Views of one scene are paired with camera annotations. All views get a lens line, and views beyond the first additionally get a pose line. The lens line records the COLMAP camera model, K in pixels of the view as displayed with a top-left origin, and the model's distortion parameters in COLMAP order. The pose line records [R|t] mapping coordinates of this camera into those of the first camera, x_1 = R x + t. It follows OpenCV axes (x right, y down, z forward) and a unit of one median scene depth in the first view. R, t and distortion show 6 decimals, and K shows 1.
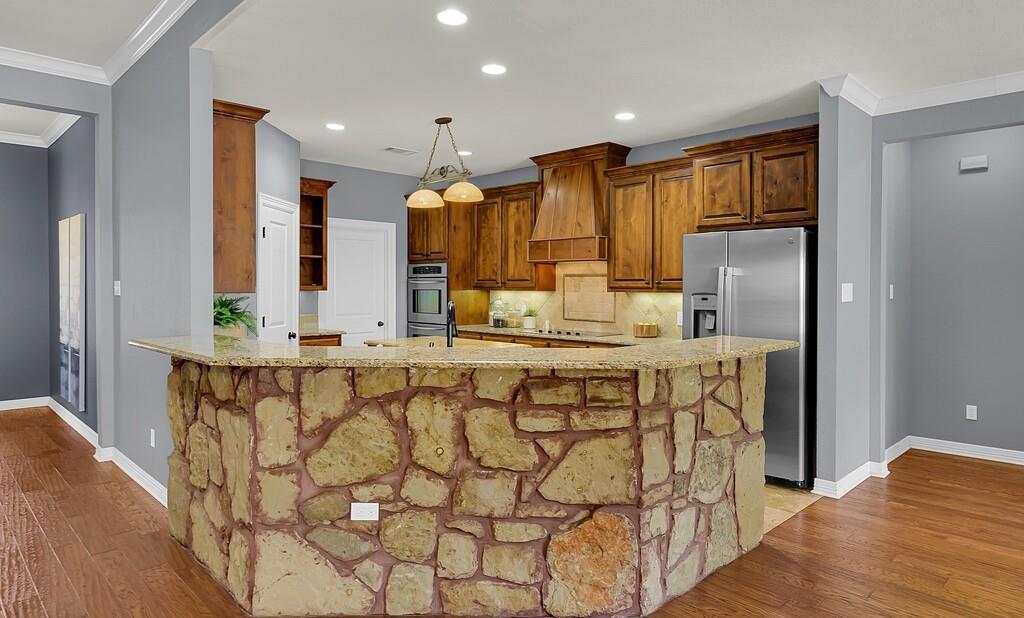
lens RADIAL K [[619.0, 0, 512.6], [0, 619.0, 290.4], [0, 0, 1]] dist [-0.001841, -0.000007]
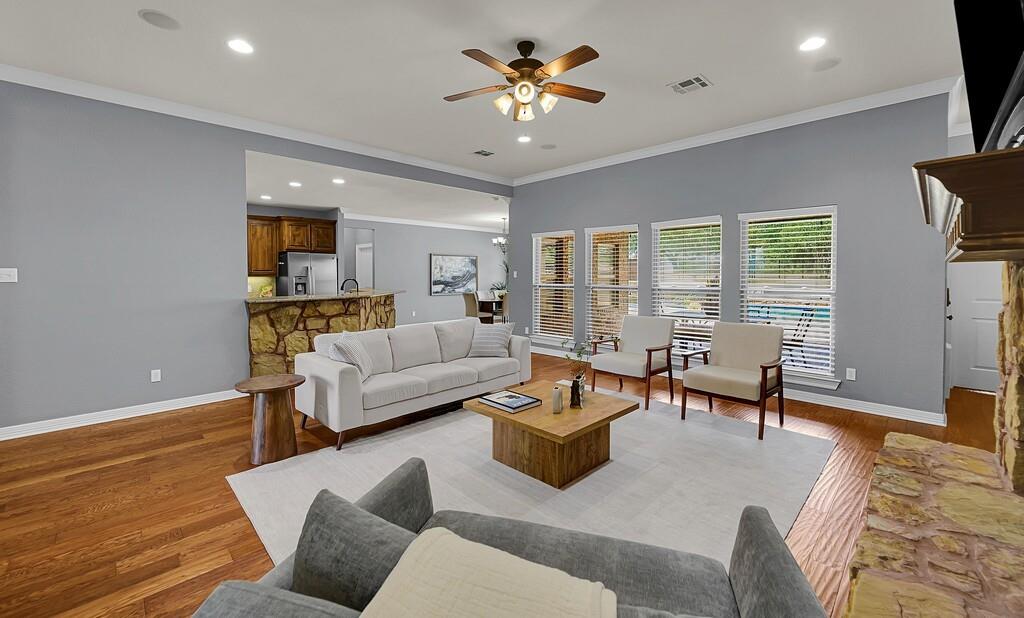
lens RADIAL K [[411.7, 0, 507.4], [0, 411.7, 281.1], [0, 0, 1]] dist [0.000660, 0.000063]
pose [[0.001746, -0.017425, 0.999847, -1.540380], [0.009521, 0.999803, 0.017407, 0.003182], [-0.999953, 0.009489, 0.001911, 0.152690]]
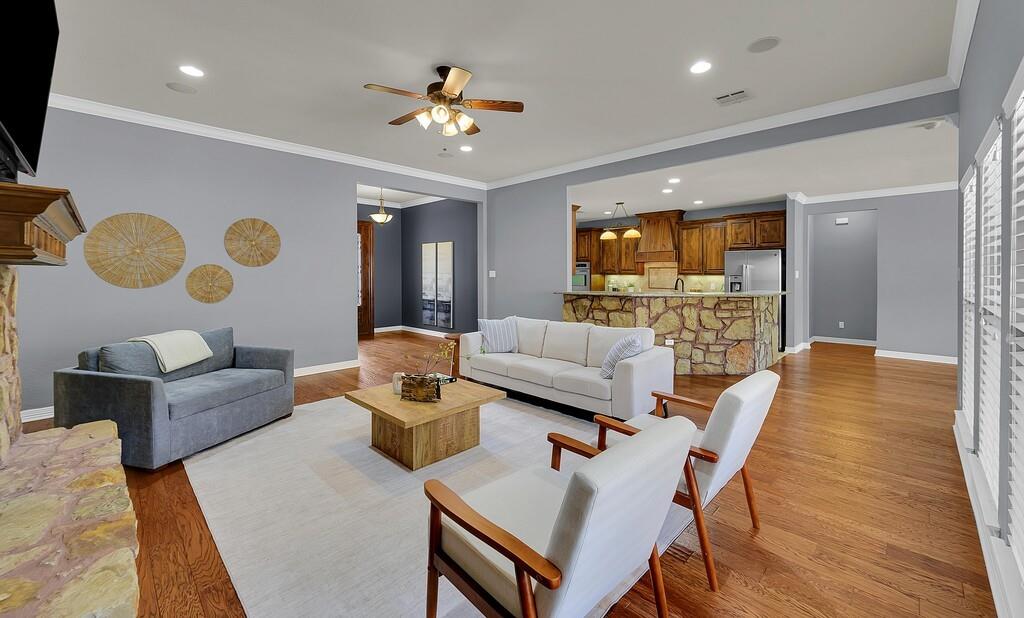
lens RADIAL K [[408.5, 0, 508.6], [0, 408.5, 273.4], [0, 0, 1]] dist [0.000479, -0.000005]
pose [[0.999979, -0.002460, 0.005990, -0.673567], [0.002502, 0.999972, -0.007076, 0.006967], [-0.005972, 0.007091, 0.999957, -0.697998]]
